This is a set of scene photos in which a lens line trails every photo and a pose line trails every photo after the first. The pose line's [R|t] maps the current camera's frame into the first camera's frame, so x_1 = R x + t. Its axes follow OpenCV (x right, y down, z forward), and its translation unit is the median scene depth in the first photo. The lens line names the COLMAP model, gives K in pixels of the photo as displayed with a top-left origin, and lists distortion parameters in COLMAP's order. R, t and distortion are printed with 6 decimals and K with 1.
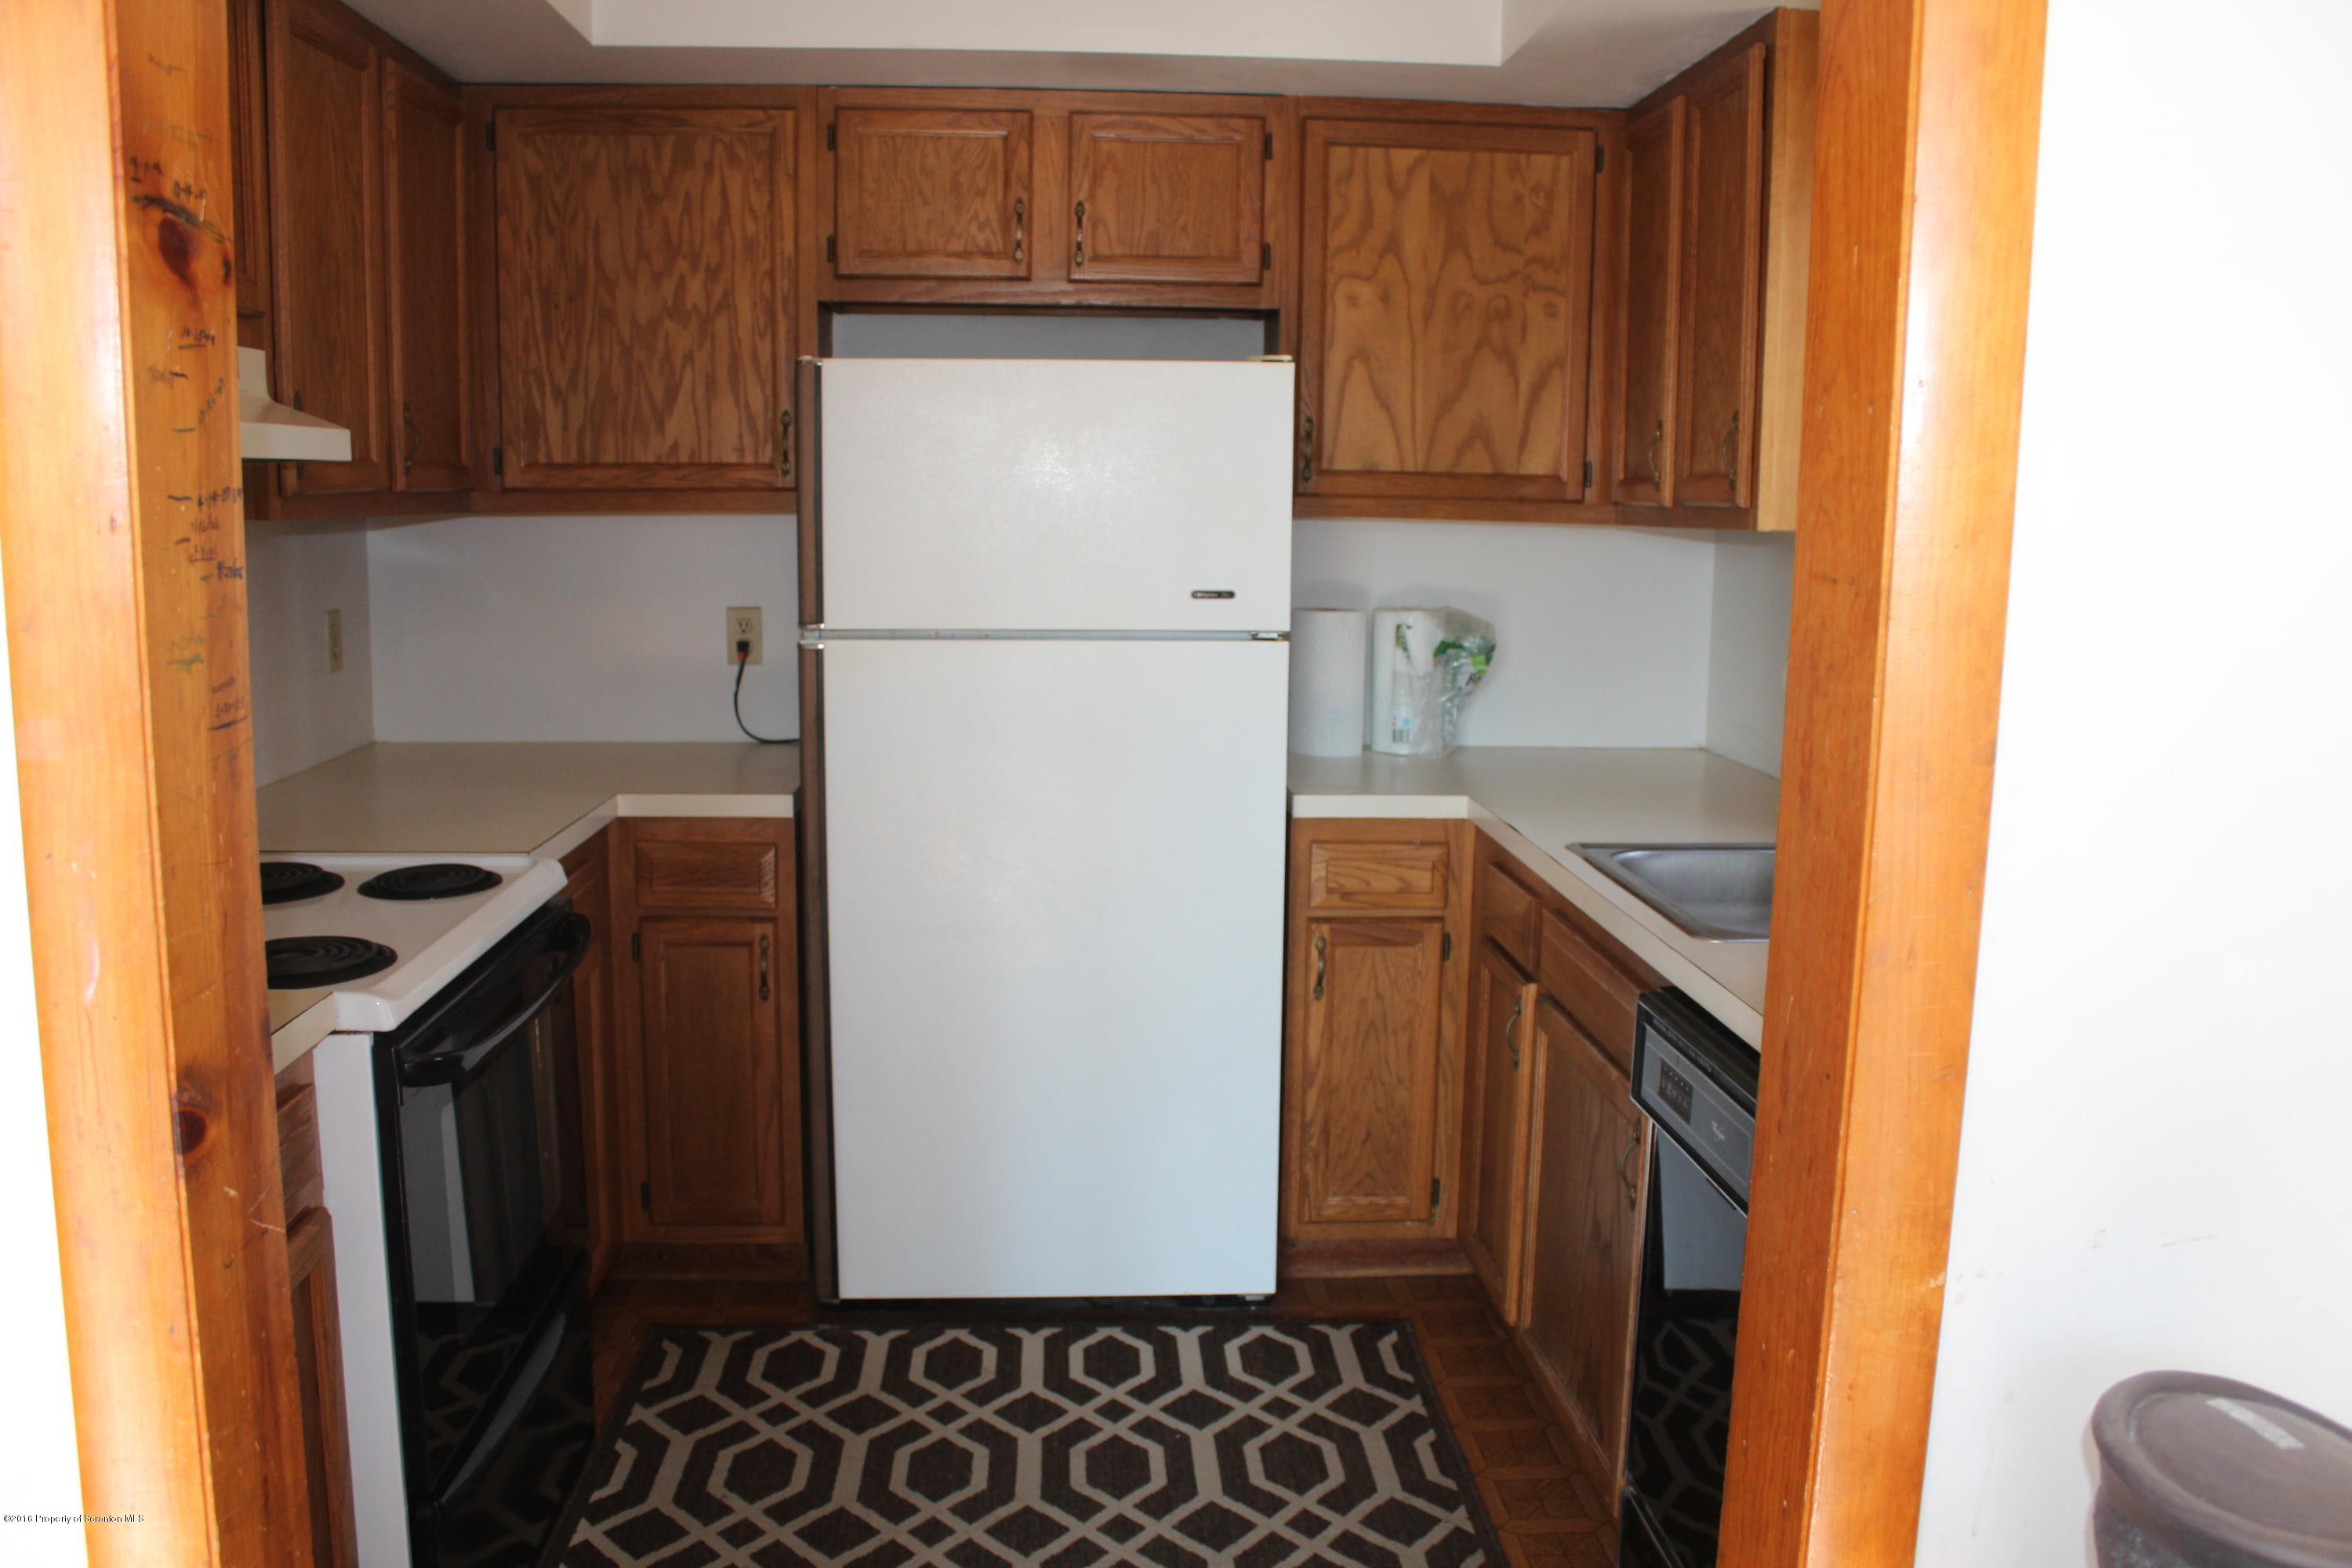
lens RADIAL K [[1932.2, 0, 1176.0], [0, 1932.2, 784.0], [0, 0, 1]] dist [-0.178114, 0.172796]
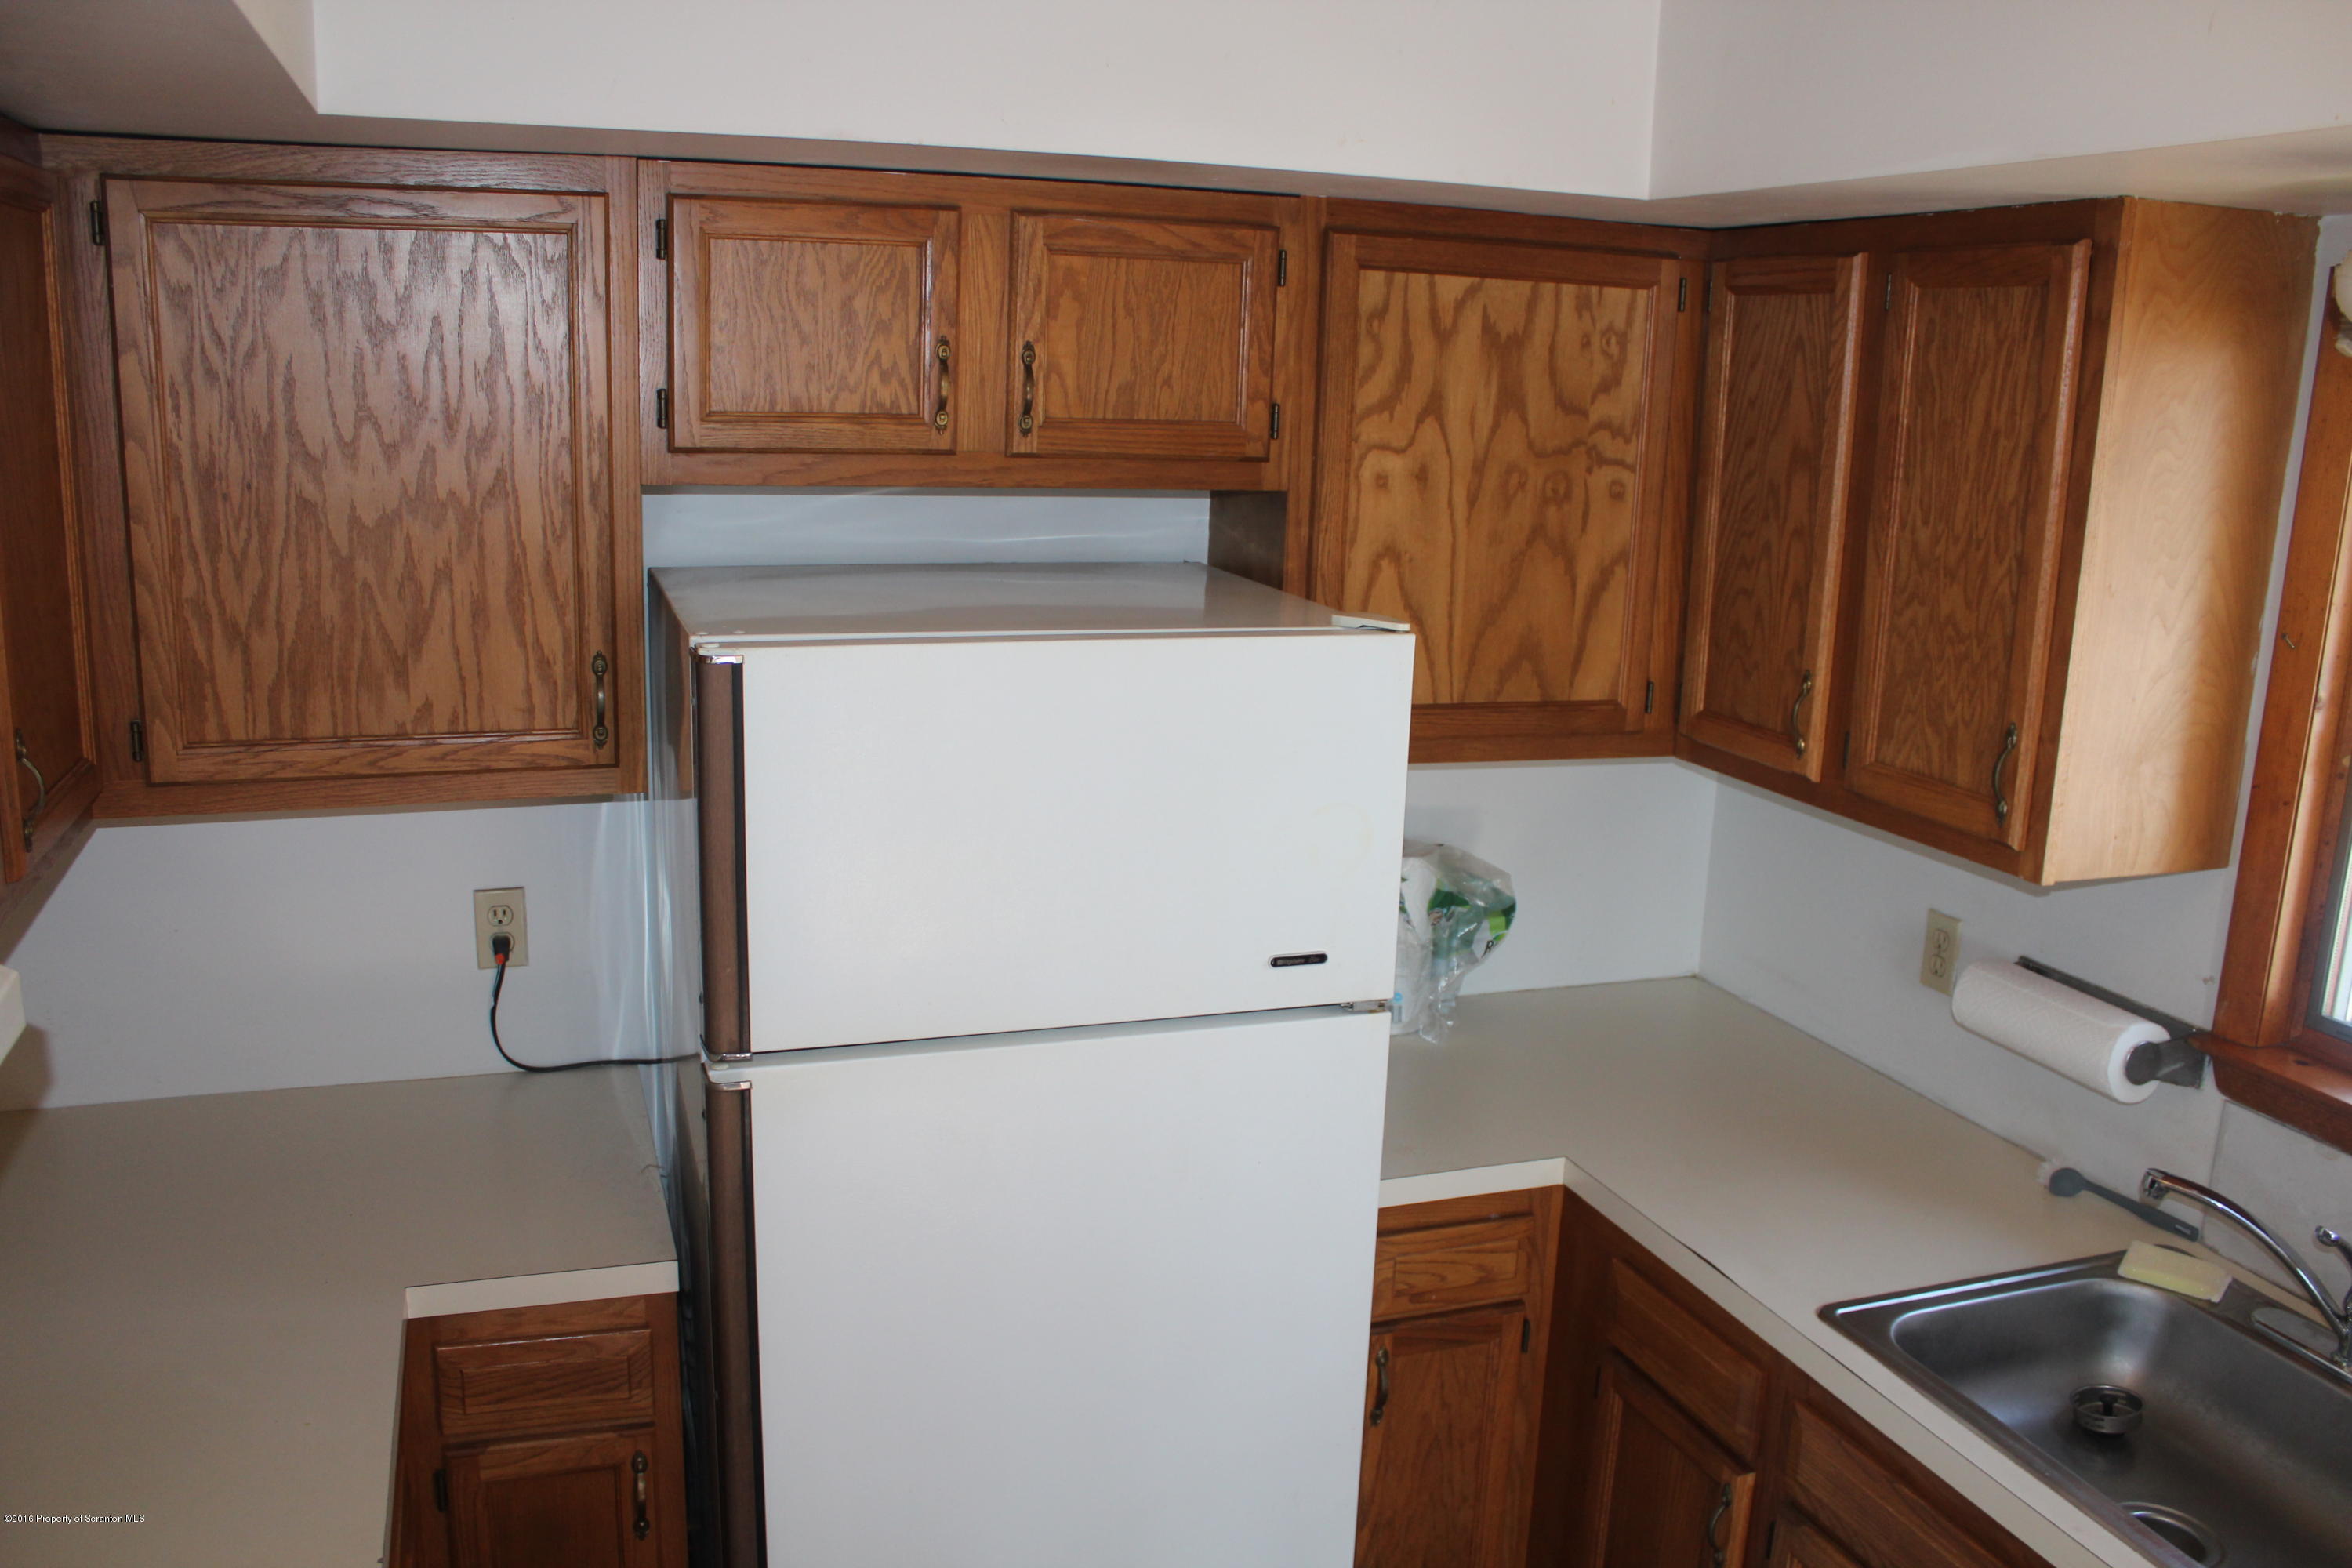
lens RADIAL K [[1932.2, 0, 1176.0], [0, 1932.2, 784.0], [0, 0, 1]] dist [-0.178114, 0.172796]
pose [[0.962741, -0.038806, 0.267628, -0.190655], [0.020382, 0.997248, 0.071281, -0.193539], [-0.269657, -0.063170, 0.960882, 0.304547]]
